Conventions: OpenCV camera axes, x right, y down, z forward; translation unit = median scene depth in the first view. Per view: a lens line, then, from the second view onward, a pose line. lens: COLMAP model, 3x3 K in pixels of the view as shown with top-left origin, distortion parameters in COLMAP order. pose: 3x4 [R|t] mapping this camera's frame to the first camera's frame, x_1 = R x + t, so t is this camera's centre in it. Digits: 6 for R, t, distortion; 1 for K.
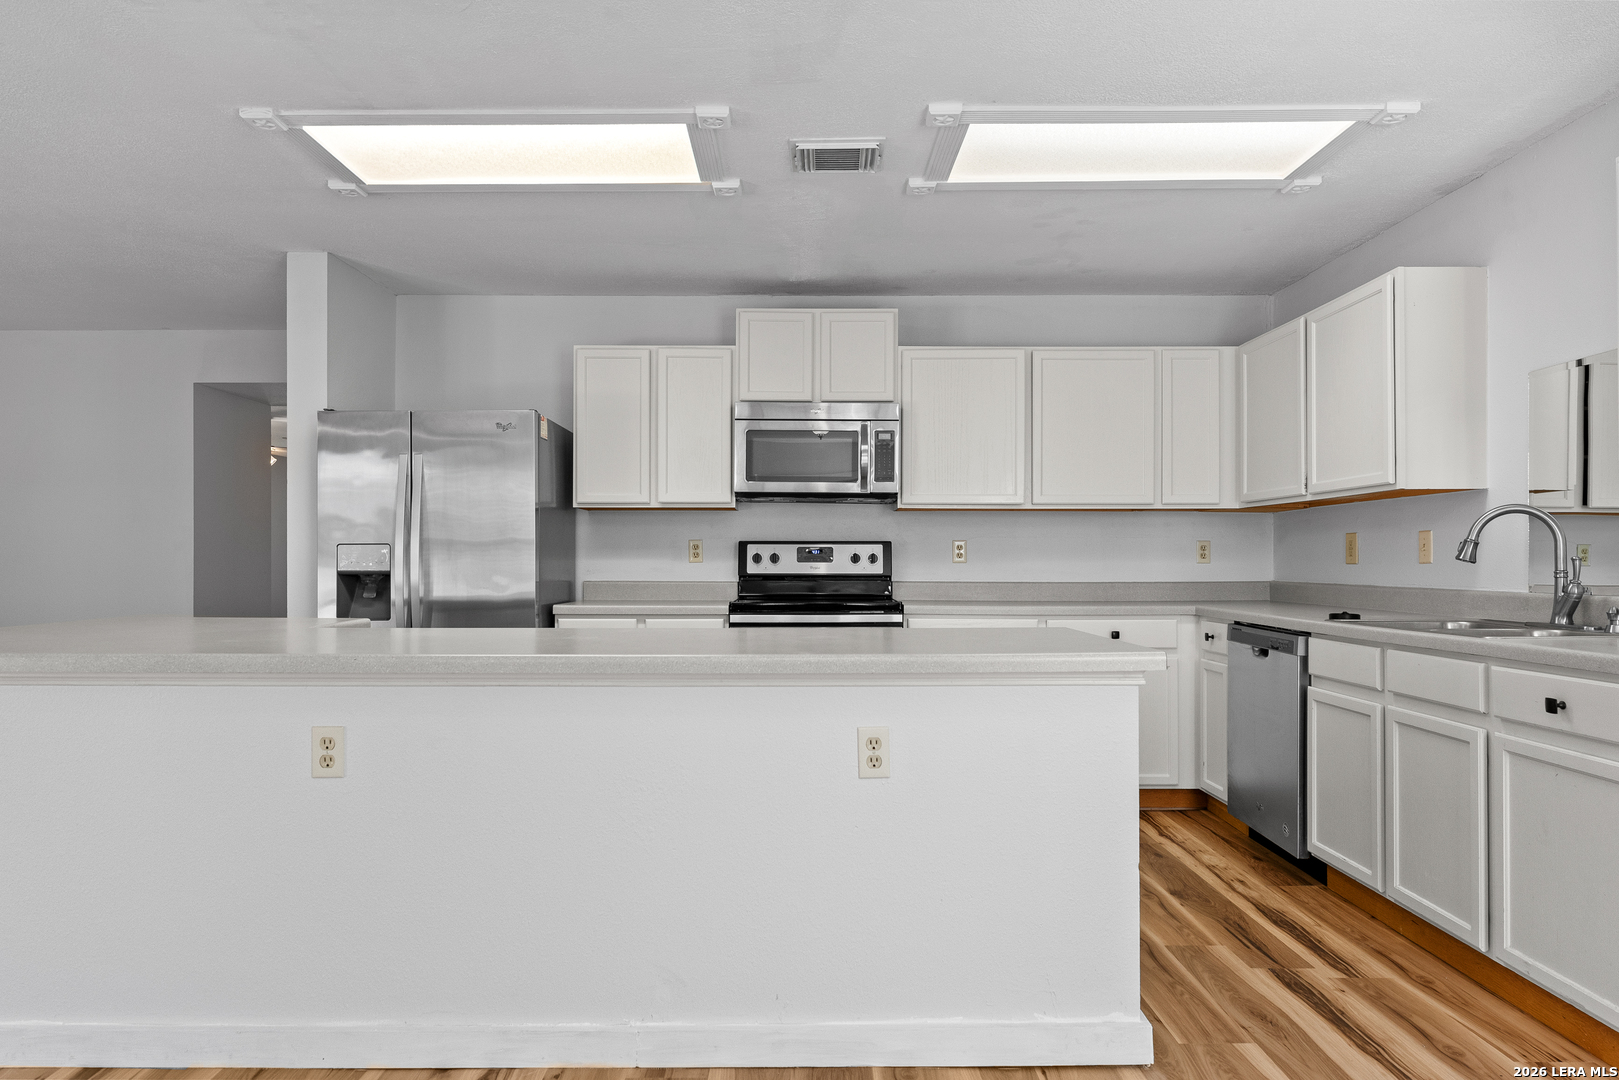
lens RADIAL K [[1010.4, 0, 804.8], [0, 1010.4, 532.4], [0, 0, 1]] dist [0.044242, -0.000810]
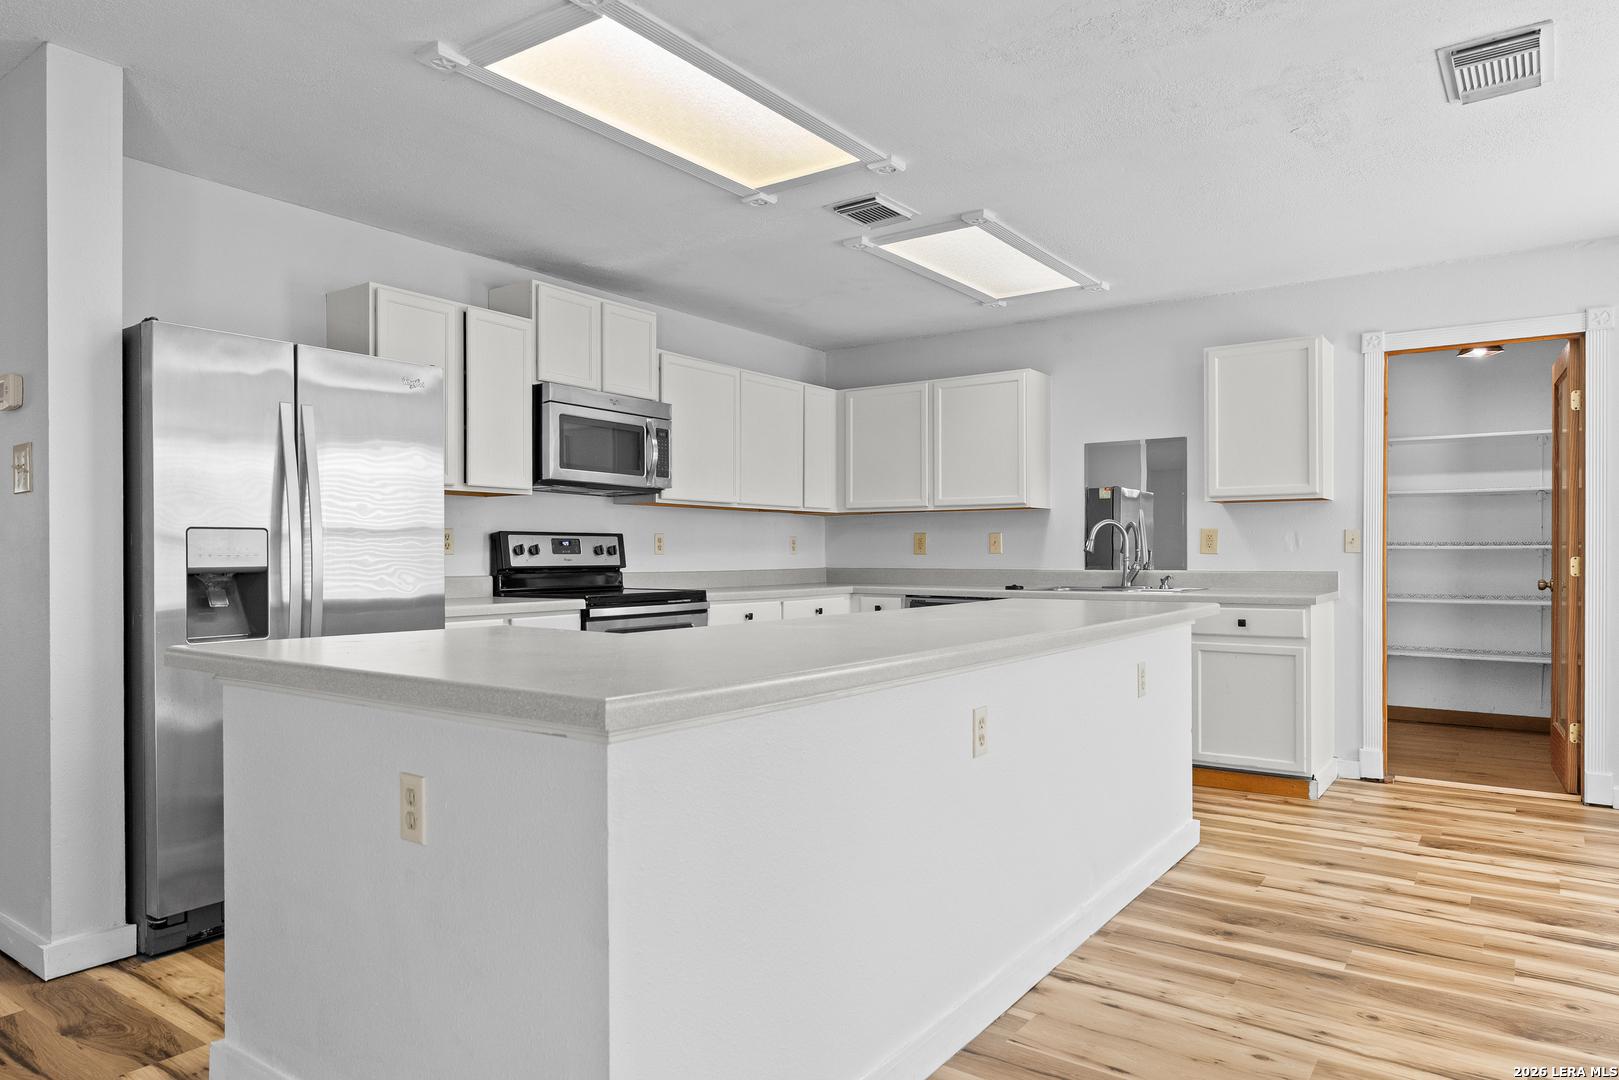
lens RADIAL K [[1023.9, 0, 807.9], [0, 1023.9, 550.8], [0, 0, 1]] dist [-0.000455, -0.002289]
pose [[0.578592, 0.001339, 0.815616, -0.681207], [-0.023539, 0.999610, 0.015057, 0.006463], [-0.815277, -0.027911, 0.578398, 0.254076]]
